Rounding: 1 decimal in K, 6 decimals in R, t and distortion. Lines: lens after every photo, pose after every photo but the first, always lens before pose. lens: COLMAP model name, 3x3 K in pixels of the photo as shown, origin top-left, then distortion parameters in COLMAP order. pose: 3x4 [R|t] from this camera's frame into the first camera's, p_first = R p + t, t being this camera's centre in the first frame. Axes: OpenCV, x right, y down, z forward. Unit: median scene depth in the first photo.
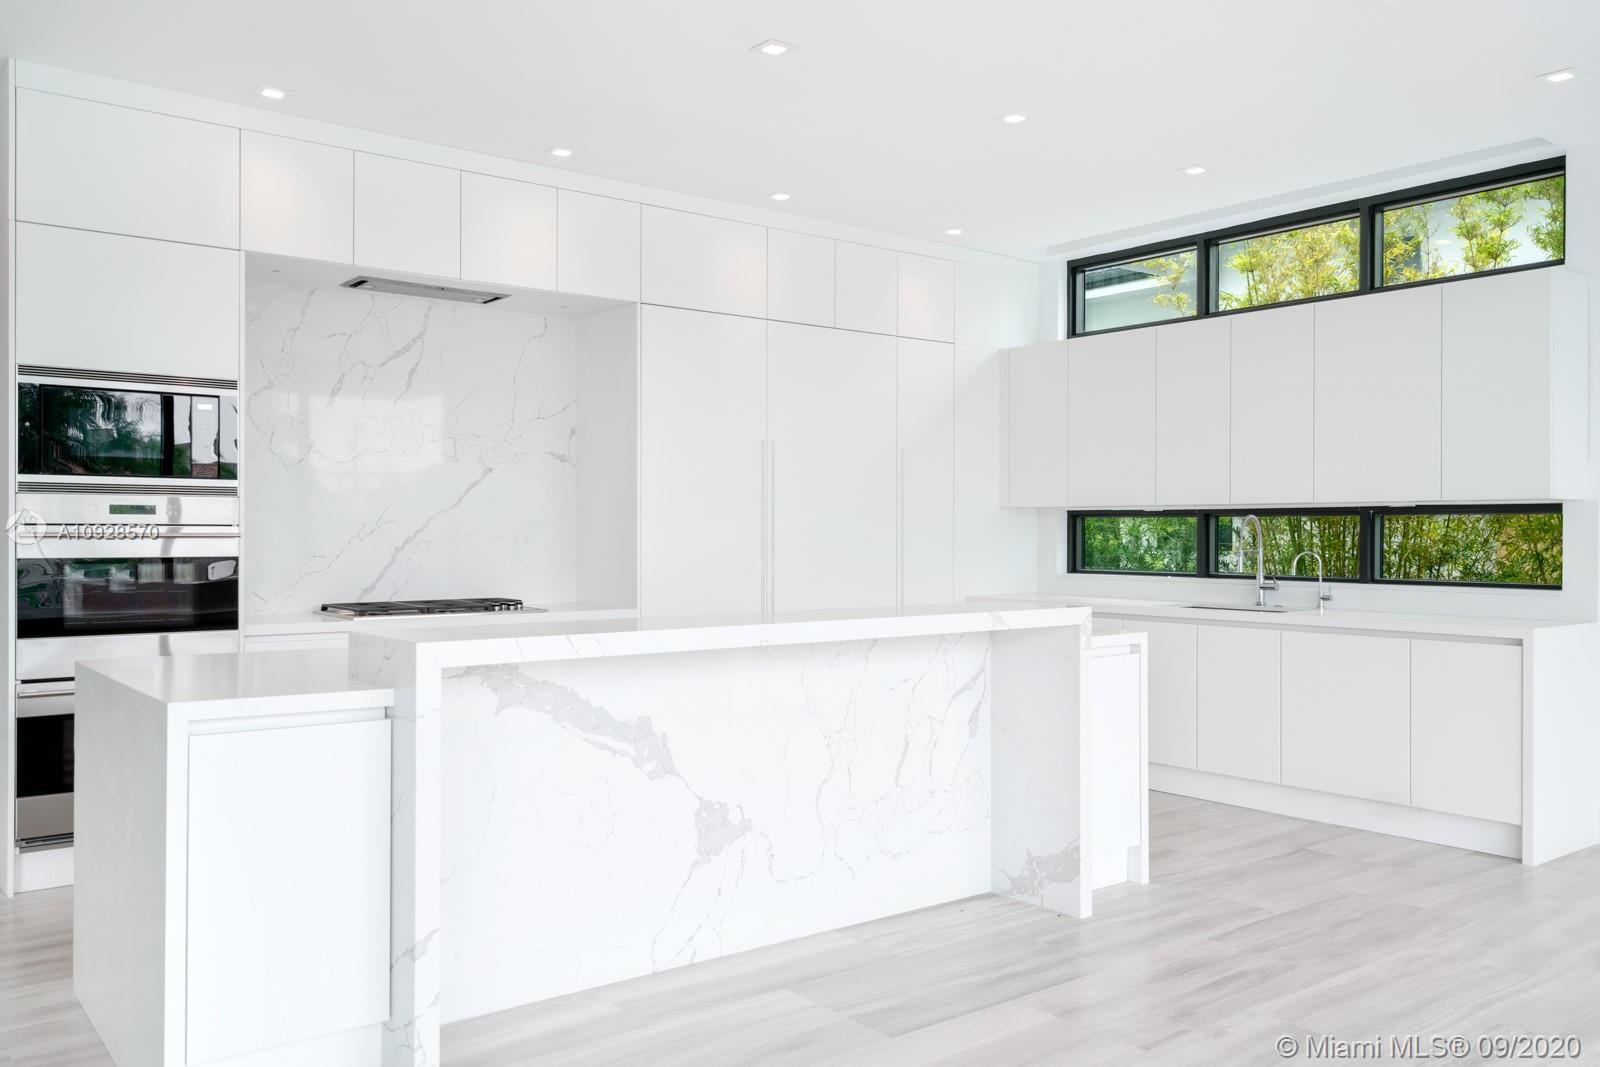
lens RADIAL K [[1283.4, 0, 800.0], [0, 1283.4, 533.5], [0, 0, 1]] dist [-0.010341, 0.016209]
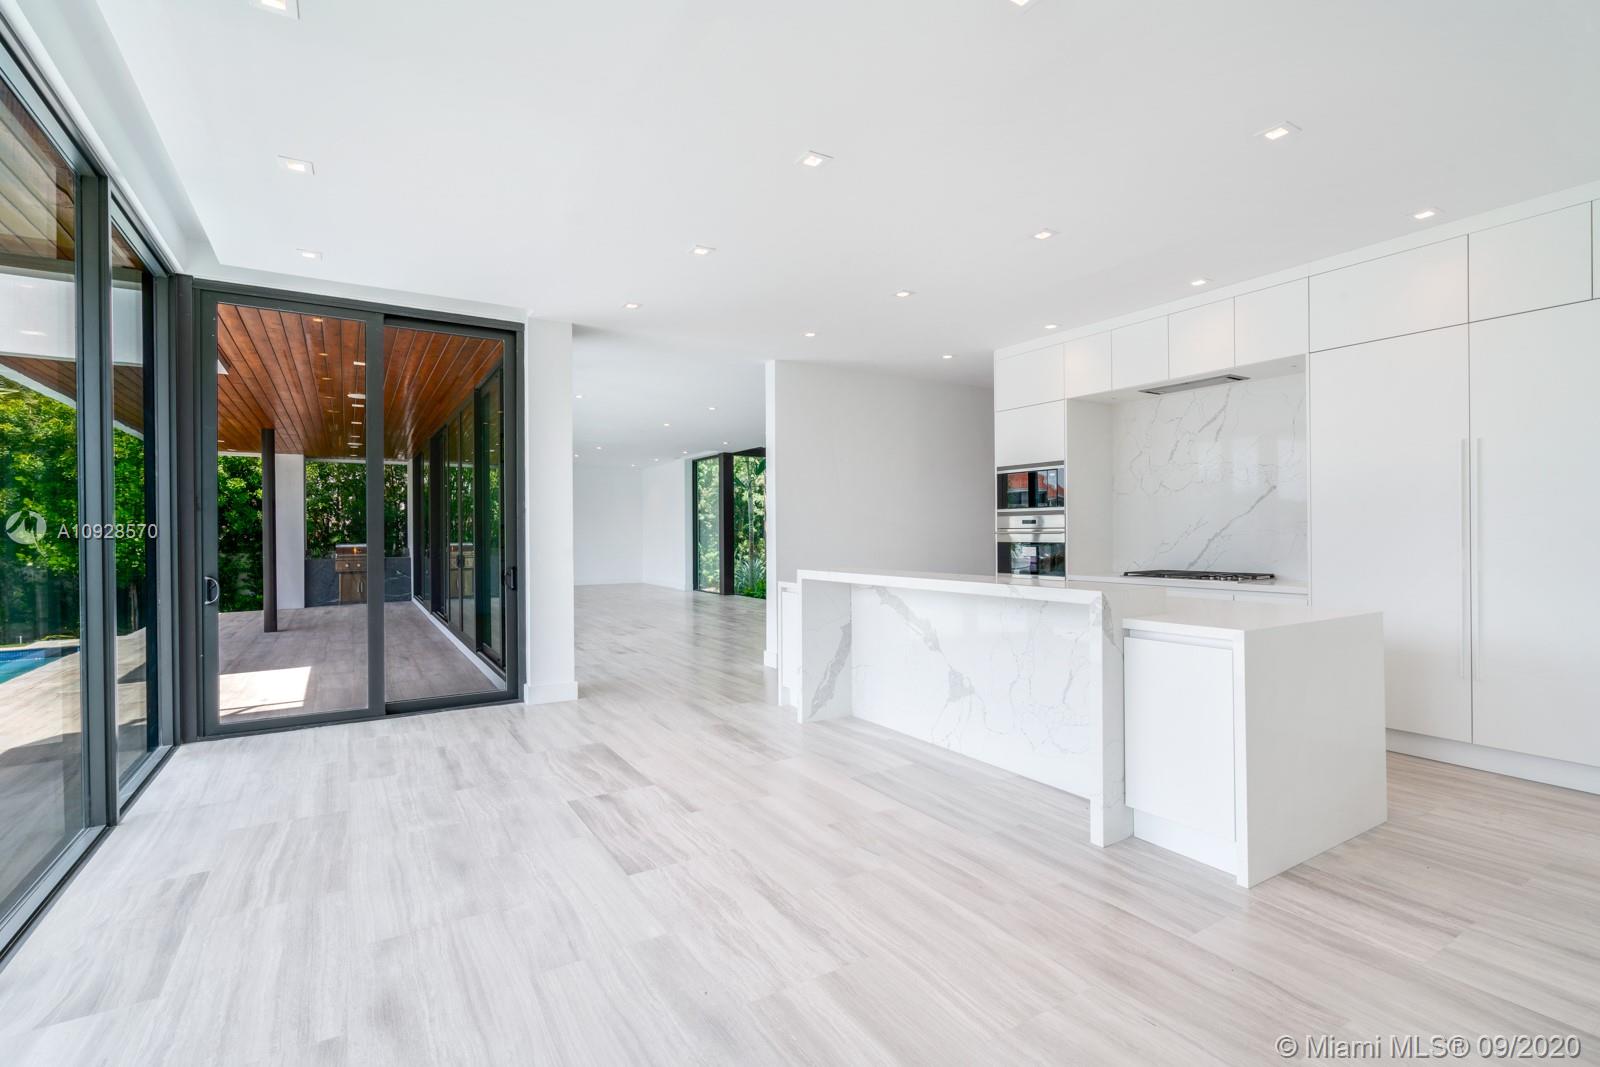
lens RADIAL K [[729.1, 0, 800.0], [0, 729.1, 533.5], [0, 0, 1]] dist [0.002000, 0.000304]
pose [[-0.100325, 0.001108, -0.994954, 0.981466], [0.007108, 0.999975, 0.000397, -0.000814], [0.994929, -0.007033, -0.100330, 0.818870]]
